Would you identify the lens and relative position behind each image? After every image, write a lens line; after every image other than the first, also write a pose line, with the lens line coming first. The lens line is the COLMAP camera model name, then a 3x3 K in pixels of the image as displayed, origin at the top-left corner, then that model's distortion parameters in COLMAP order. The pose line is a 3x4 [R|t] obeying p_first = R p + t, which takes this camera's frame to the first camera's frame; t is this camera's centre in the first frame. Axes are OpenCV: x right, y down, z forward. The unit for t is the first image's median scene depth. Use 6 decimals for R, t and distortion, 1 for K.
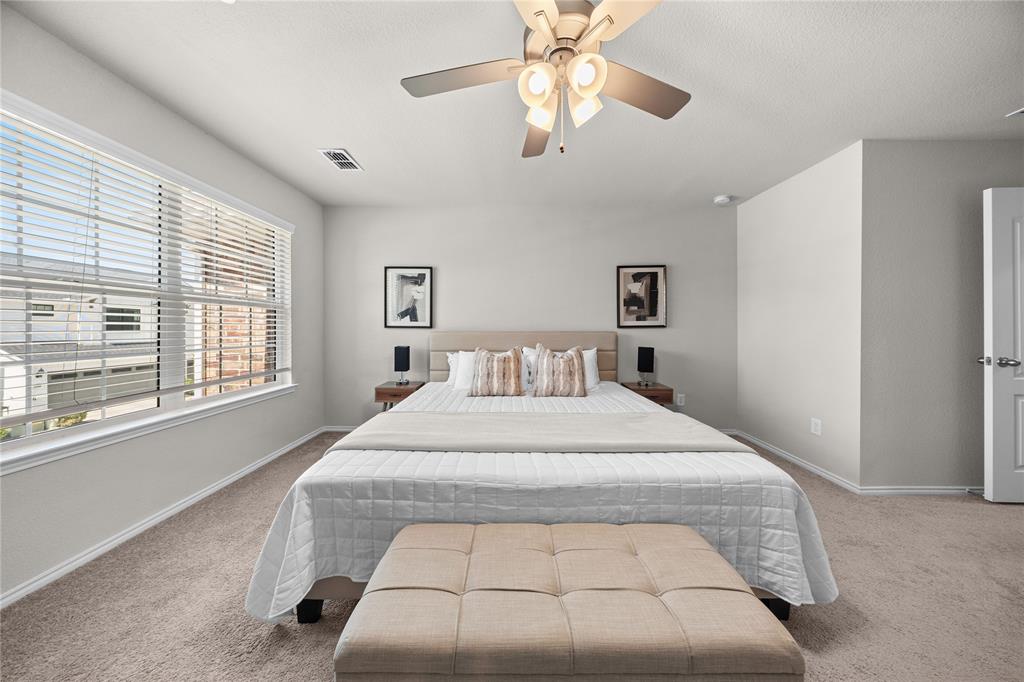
lens RADIAL K [[303.4, 0, 509.3], [0, 303.4, 328.4], [0, 0, 1]] dist [0.000877, 0.000025]
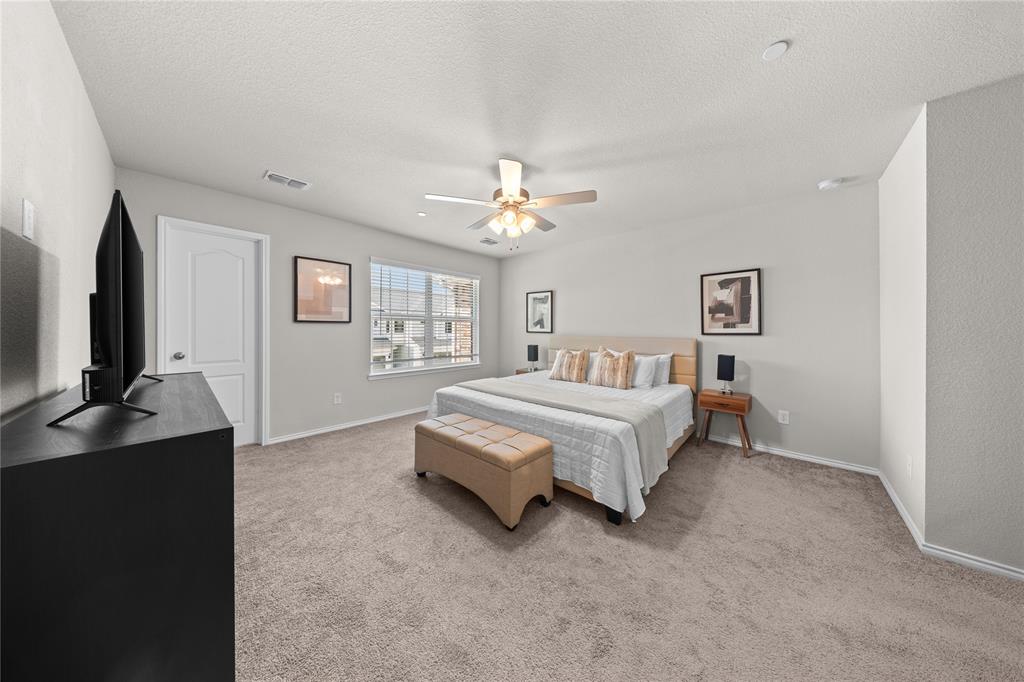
lens RADIAL K [[303.4, 0, 509.3], [0, 303.4, 328.4], [0, 0, 1]] dist [0.000877, 0.000025]
pose [[0.737174, 0.001389, -0.675702, 0.574176], [-0.005595, 0.999976, -0.004049, -0.016403], [0.675680, 0.006765, 0.737164, -0.198591]]
